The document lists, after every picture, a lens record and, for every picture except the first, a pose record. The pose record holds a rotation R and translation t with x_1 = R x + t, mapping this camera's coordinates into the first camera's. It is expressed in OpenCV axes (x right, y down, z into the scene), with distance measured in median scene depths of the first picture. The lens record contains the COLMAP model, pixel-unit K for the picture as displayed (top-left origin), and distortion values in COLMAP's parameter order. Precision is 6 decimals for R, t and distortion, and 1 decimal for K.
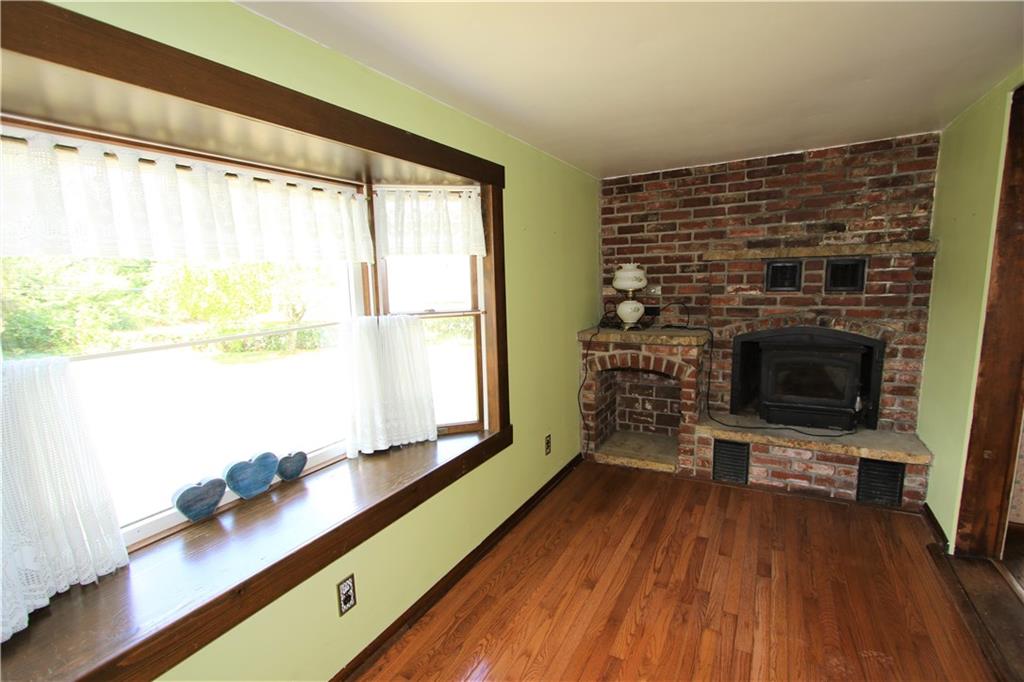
lens RADIAL K [[473.5, 0, 507.8], [0, 473.5, 343.2], [0, 0, 1]] dist [-0.011583, 0.000775]
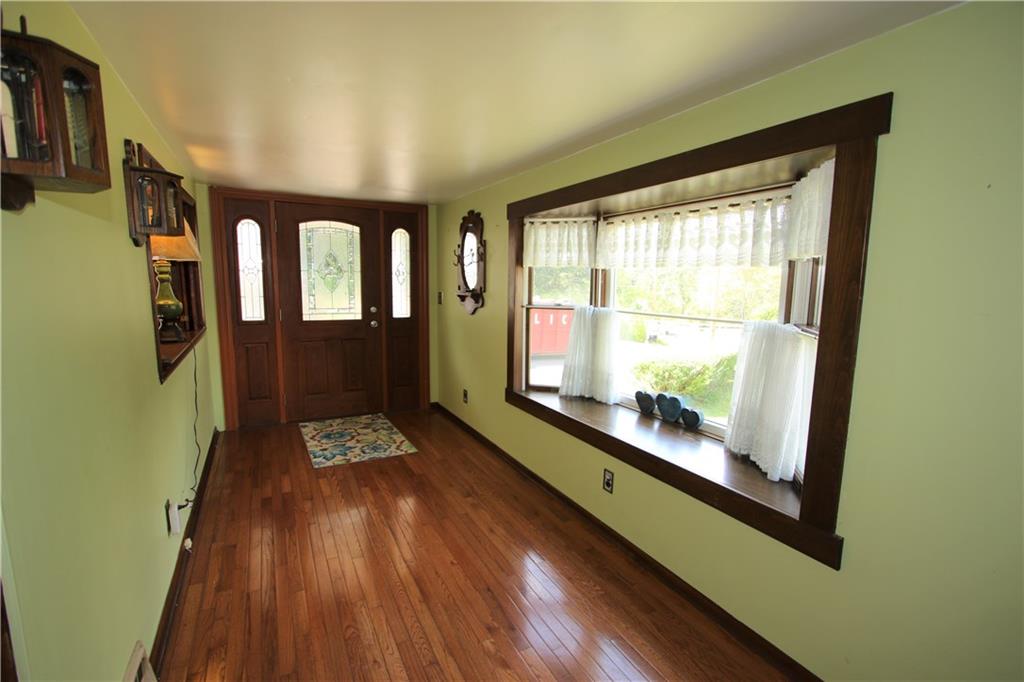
lens RADIAL K [[473.5, 0, 507.8], [0, 473.5, 343.2], [0, 0, 1]] dist [-0.011583, 0.000775]
pose [[-0.544011, 0.129027, -0.829099, 1.019465], [-0.123920, 0.964917, 0.231473, -0.217324], [0.829877, 0.228666, -0.508936, 1.334834]]
